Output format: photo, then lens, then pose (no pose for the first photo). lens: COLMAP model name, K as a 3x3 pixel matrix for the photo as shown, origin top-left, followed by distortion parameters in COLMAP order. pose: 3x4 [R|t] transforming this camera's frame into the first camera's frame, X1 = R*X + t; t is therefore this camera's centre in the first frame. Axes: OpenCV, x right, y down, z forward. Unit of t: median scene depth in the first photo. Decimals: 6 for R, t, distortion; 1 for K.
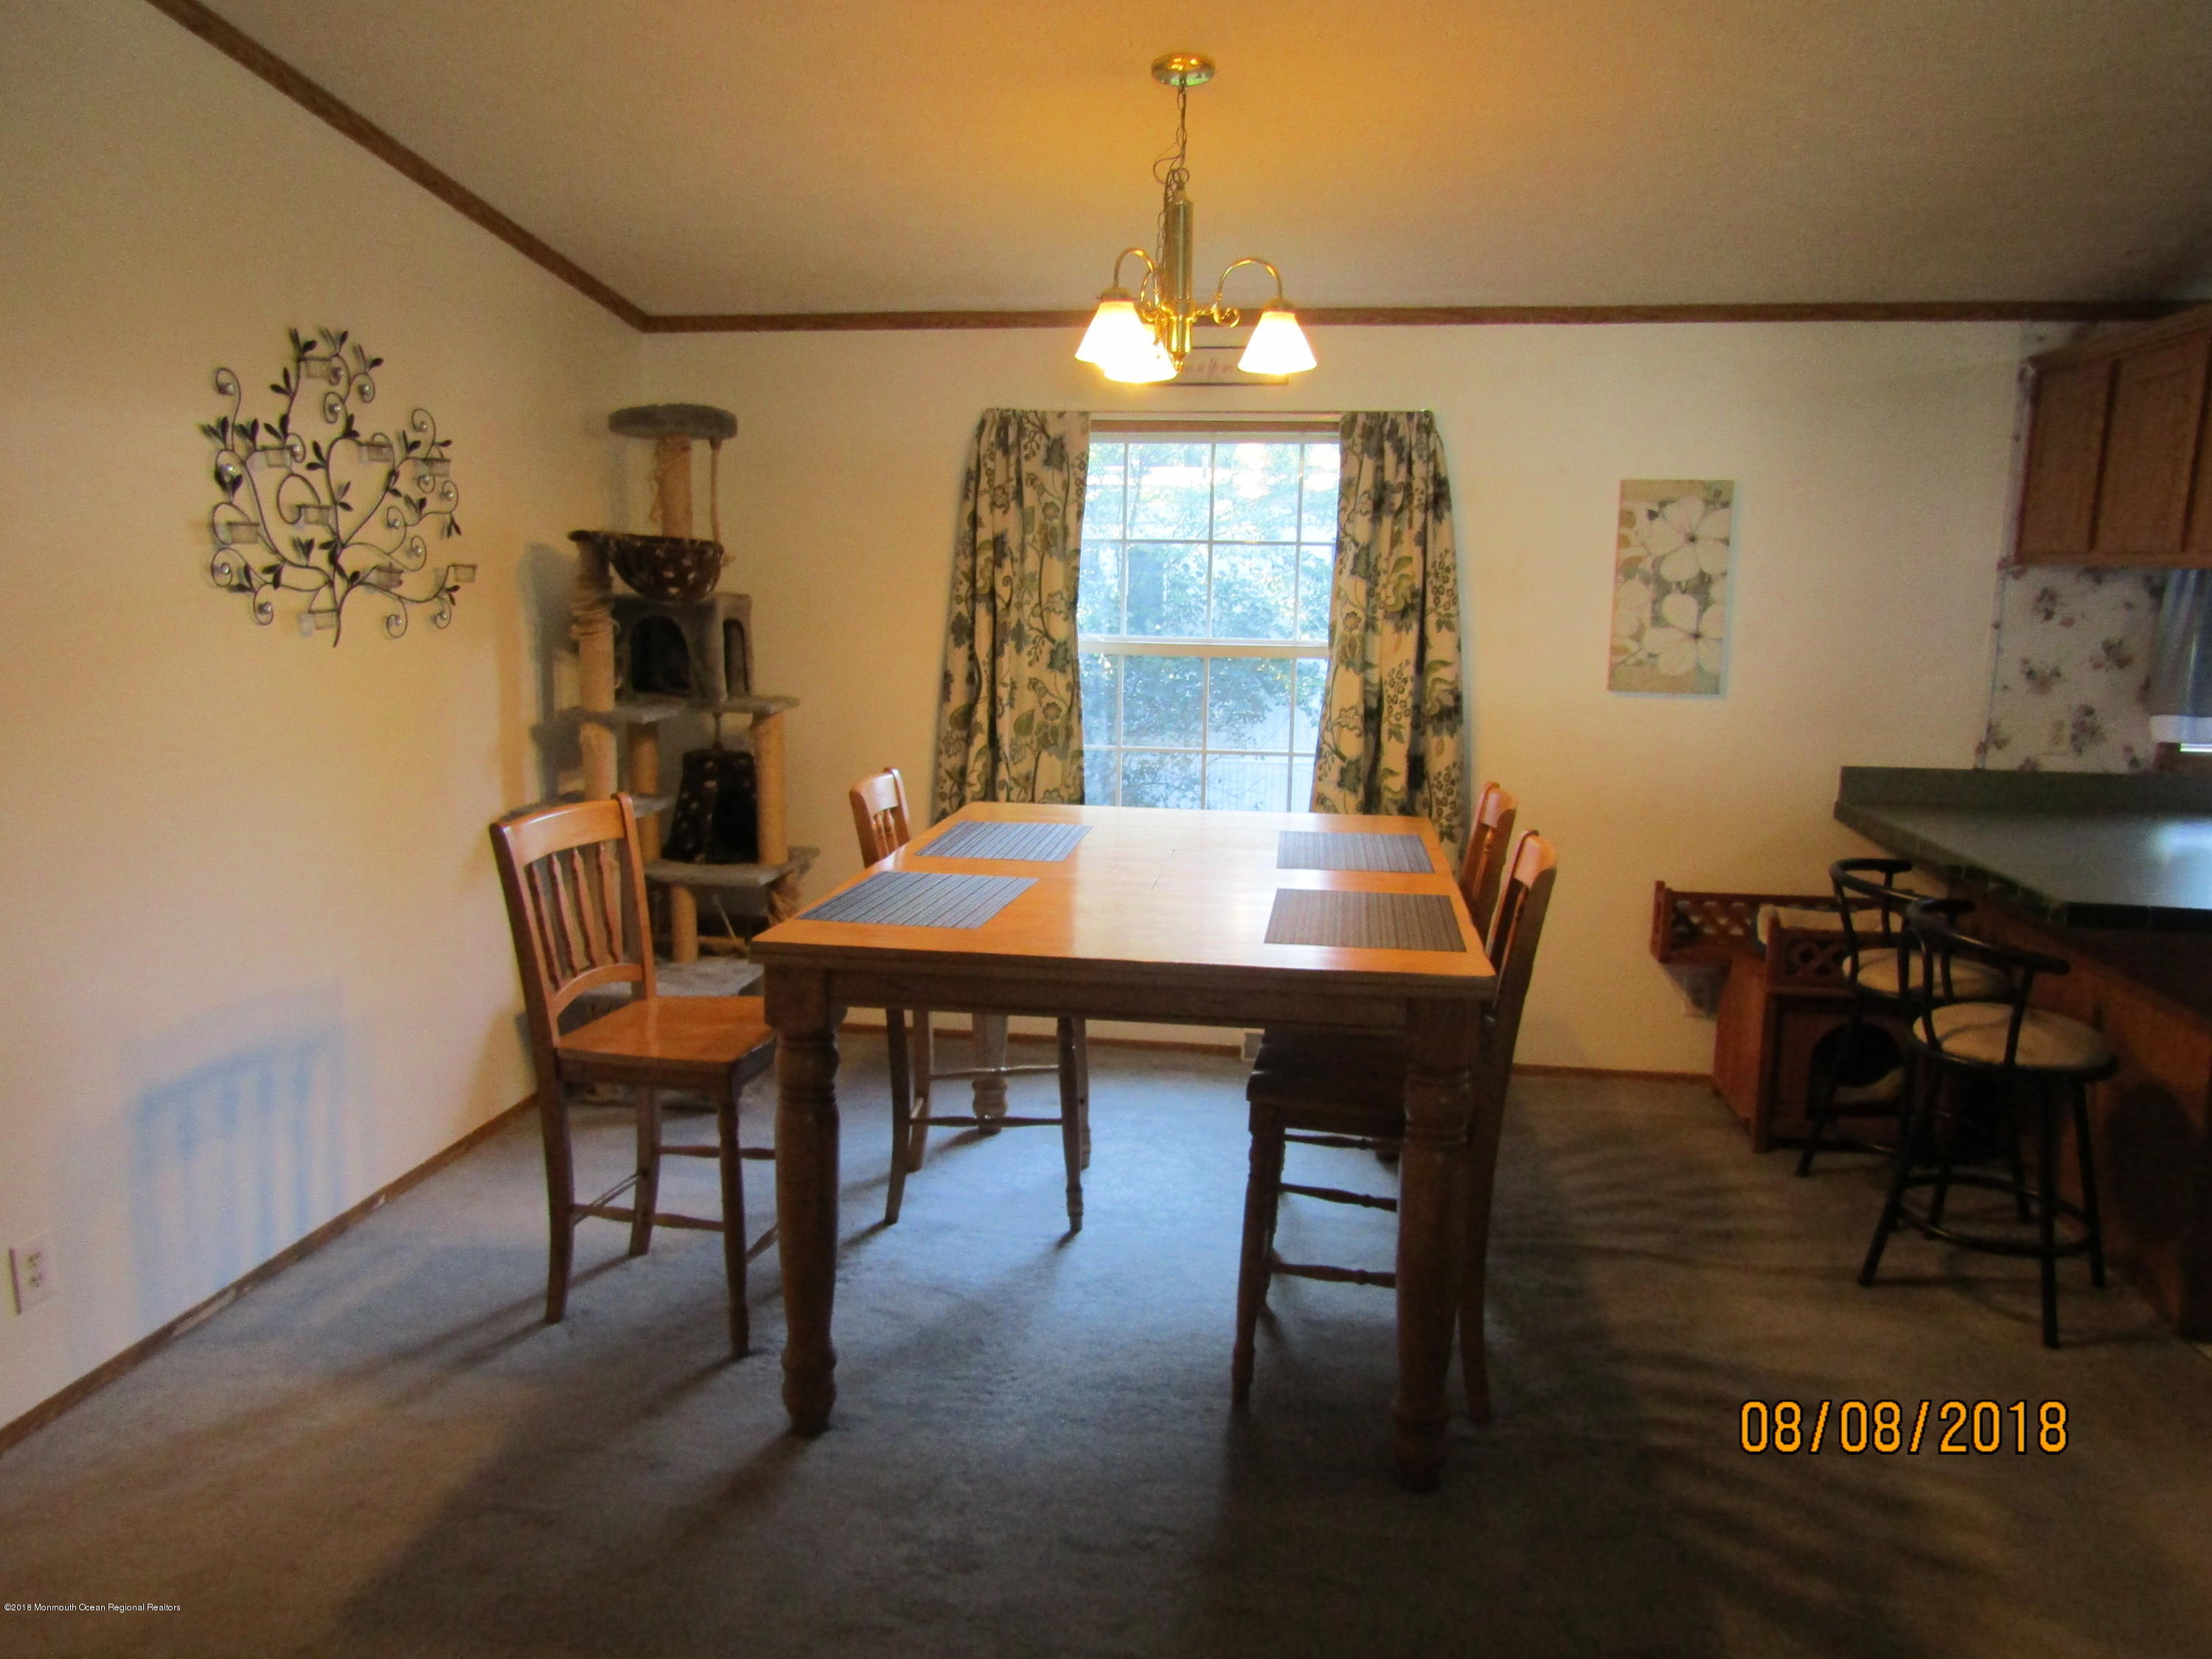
lens RADIAL K [[1582.1, 0, 1106.0], [0, 1582.1, 829.5], [0, 0, 1]] dist [-0.003859, -0.001942]
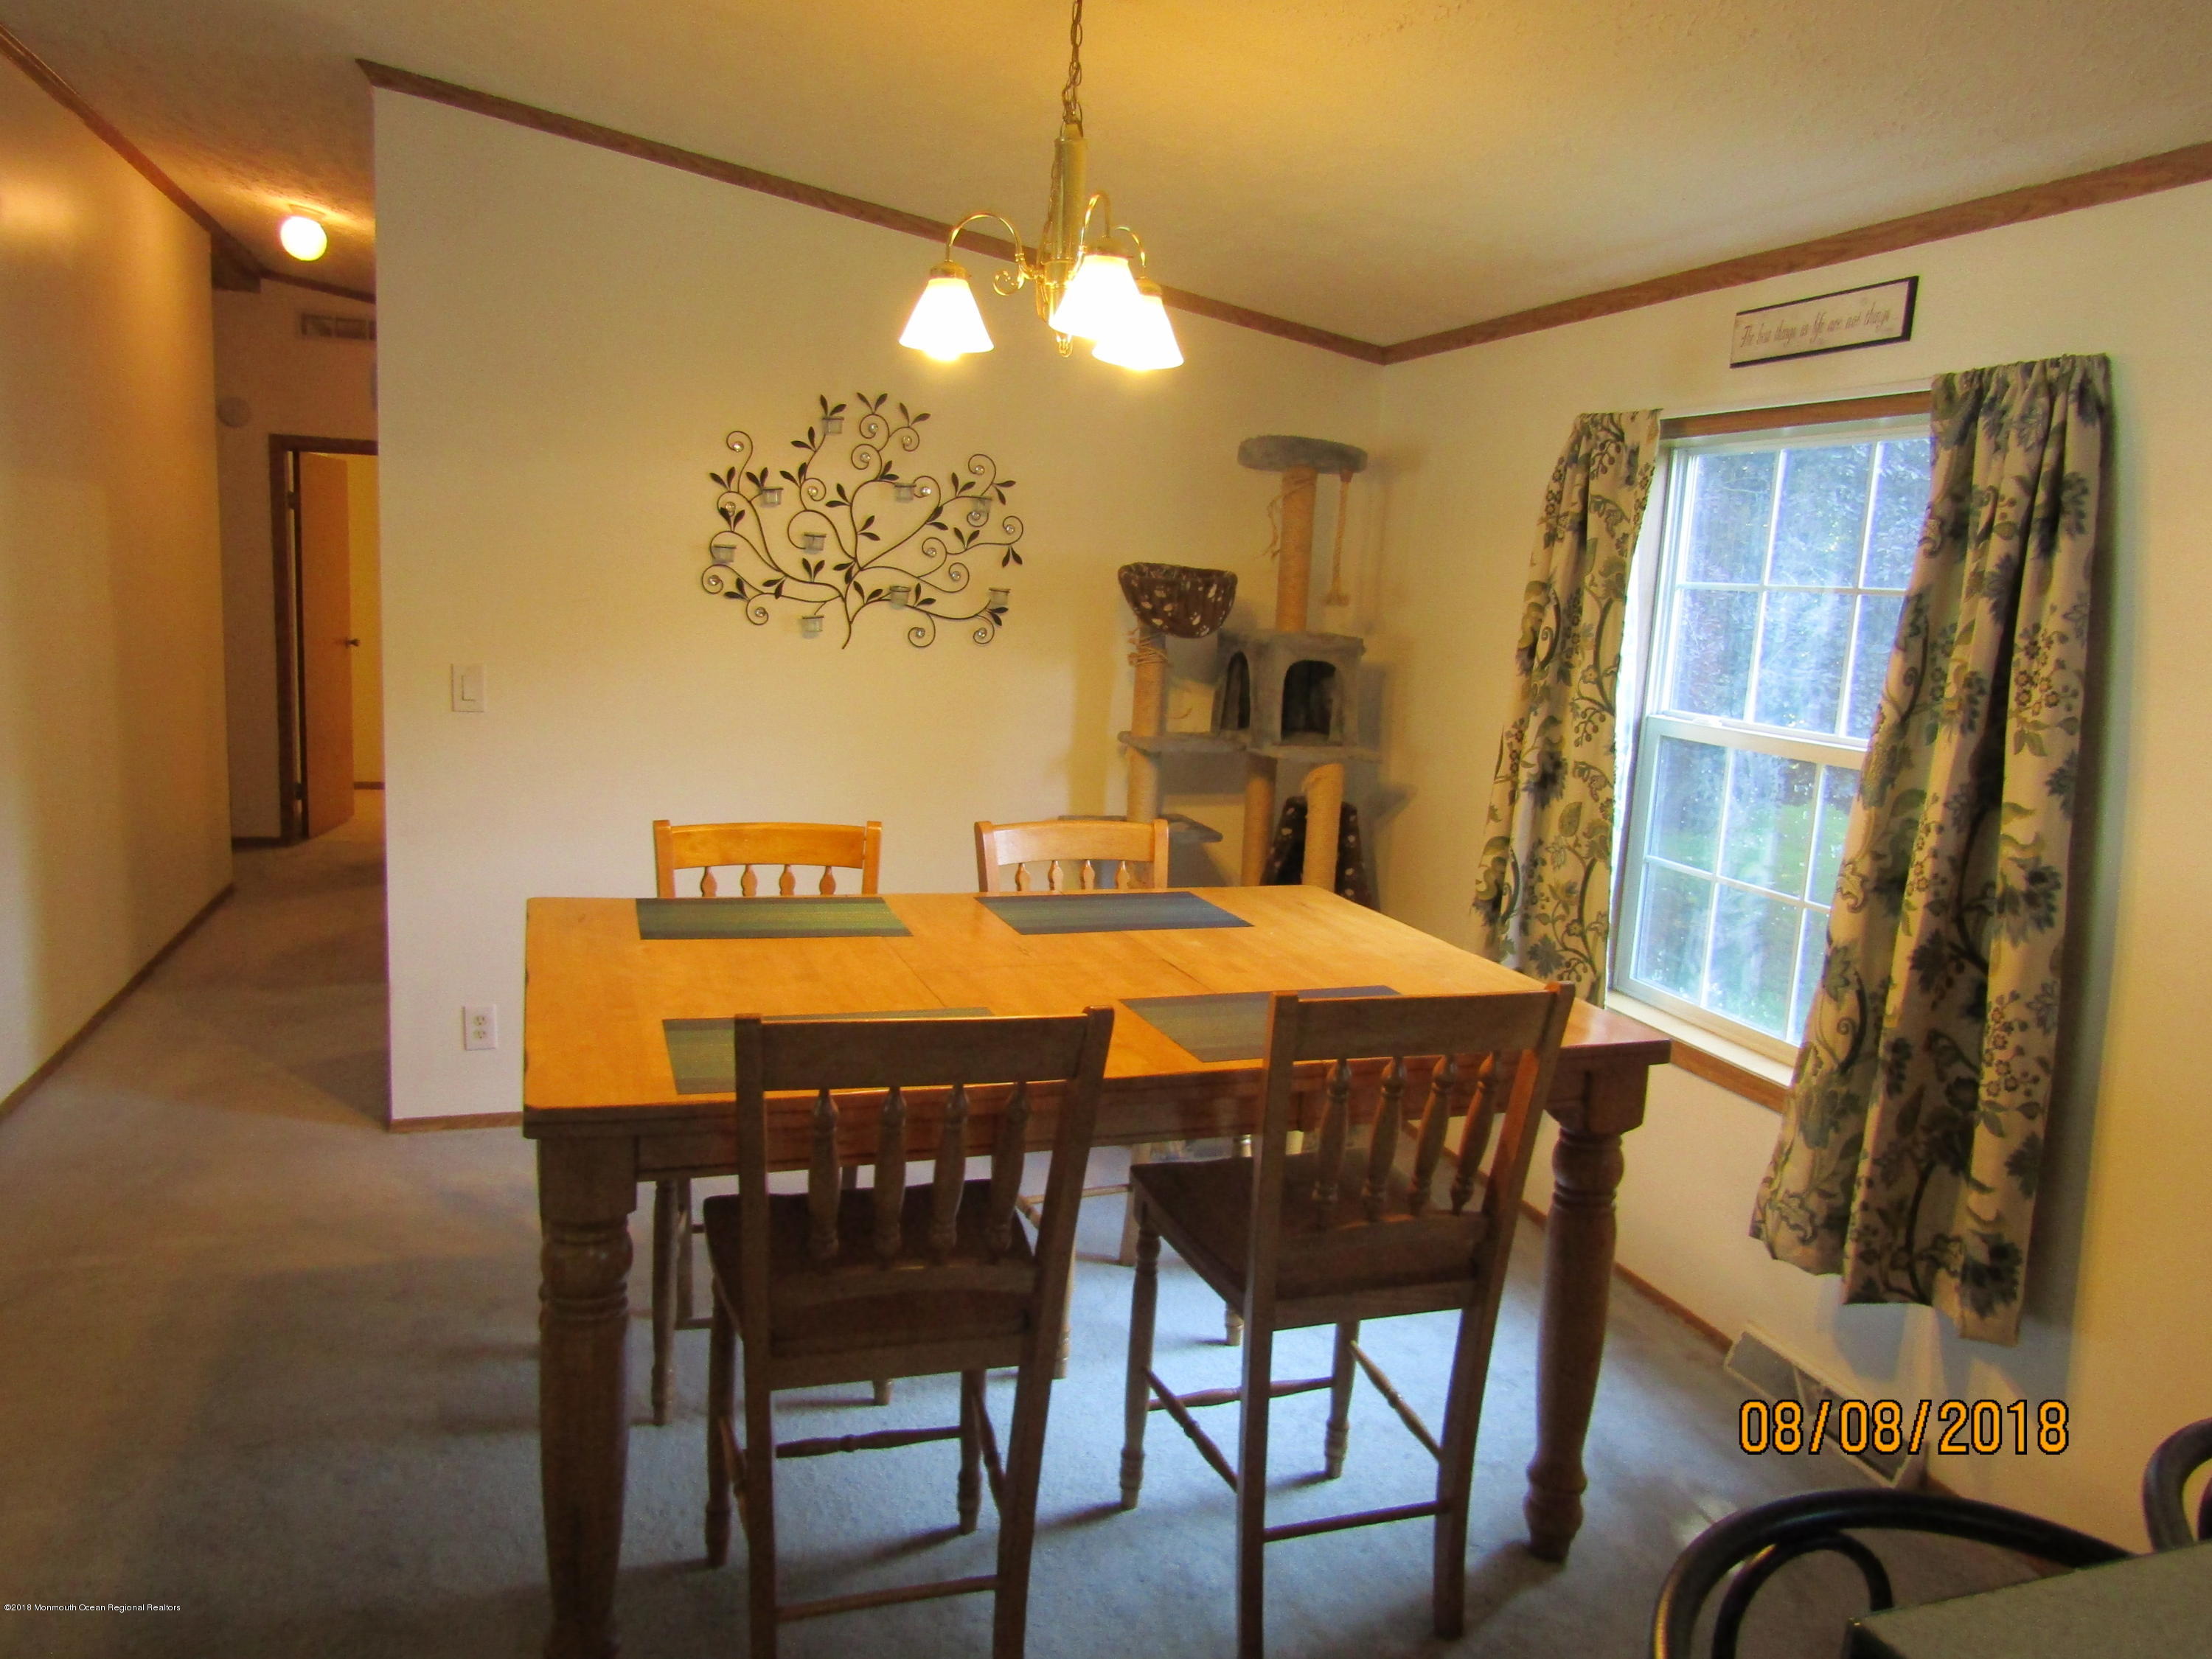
lens RADIAL K [[1582.1, 0, 1106.0], [0, 1582.1, 829.5], [0, 0, 1]] dist [-0.003859, -0.001942]
pose [[0.463122, 0.148371, -0.873787, 0.668198], [-0.188646, 0.979799, 0.066387, -0.091345], [0.865986, 0.134091, 0.481756, 0.559732]]
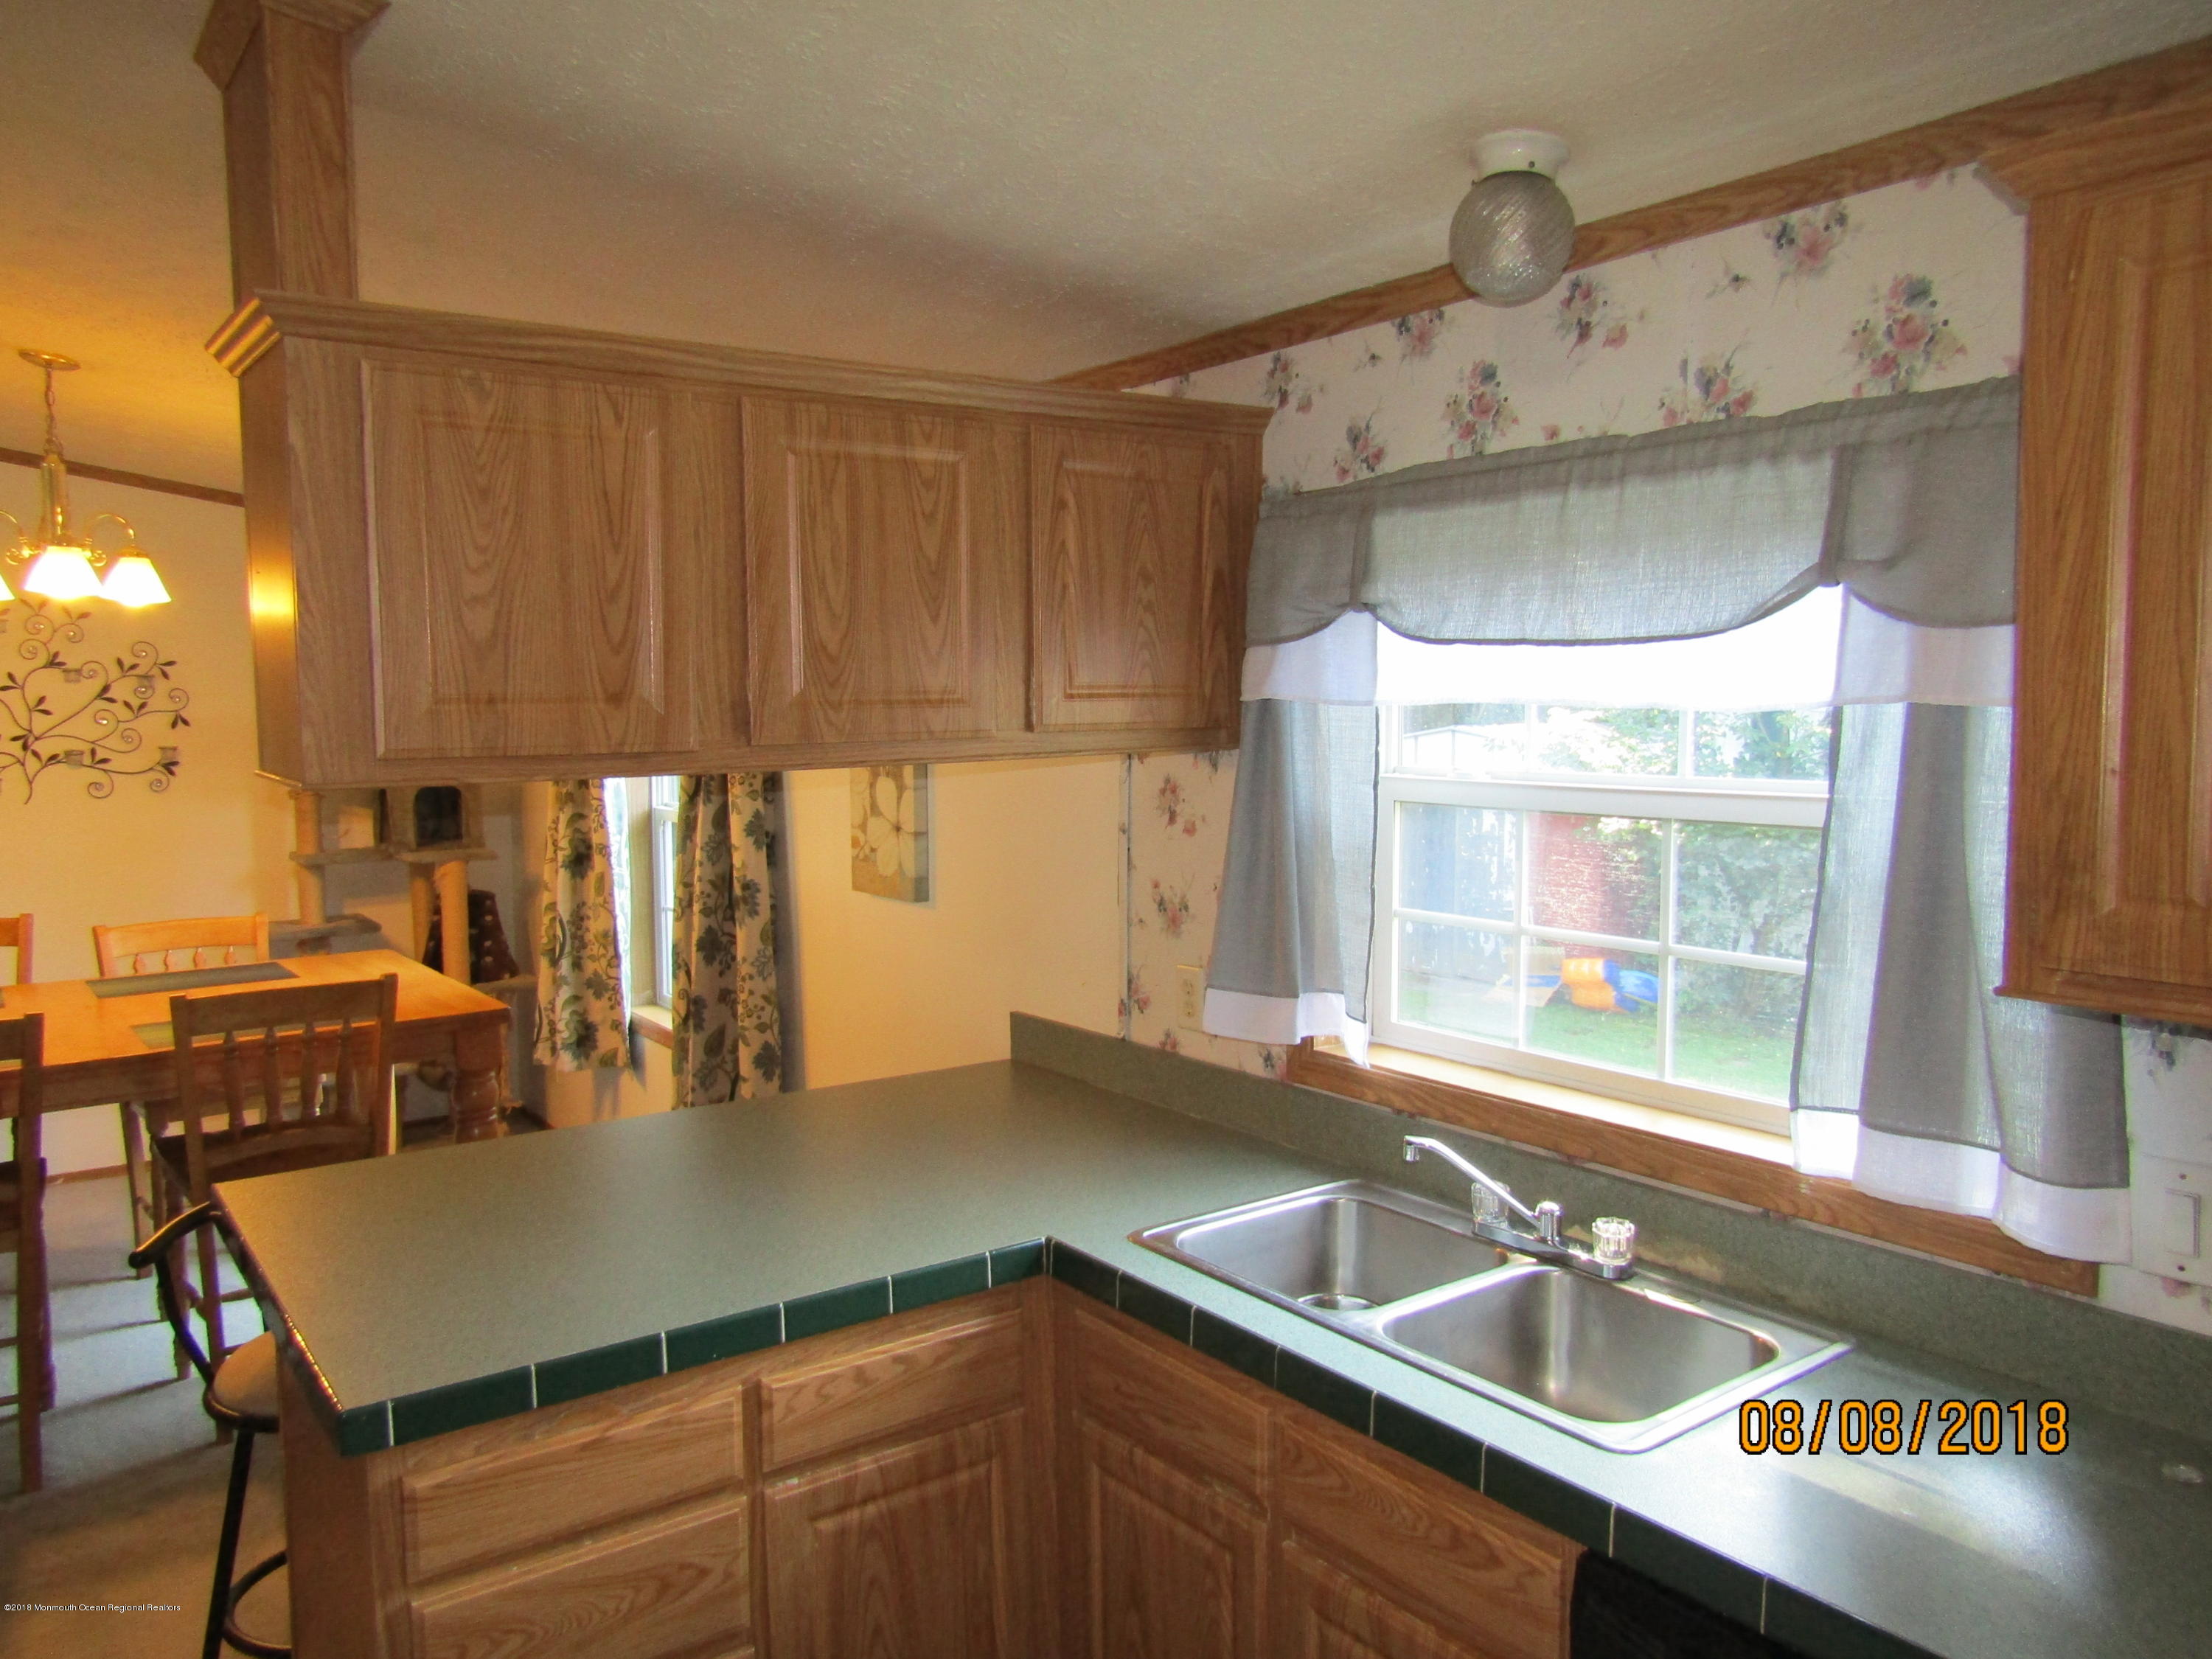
lens RADIAL K [[1582.1, 0, 1106.0], [0, 1582.1, 829.5], [0, 0, 1]] dist [-0.003859, -0.001942]
pose [[0.711319, 0.037973, -0.701842, 1.230217], [-0.097158, 0.994266, -0.044676, -0.116303], [0.696121, 0.099969, 0.710930, 0.604348]]
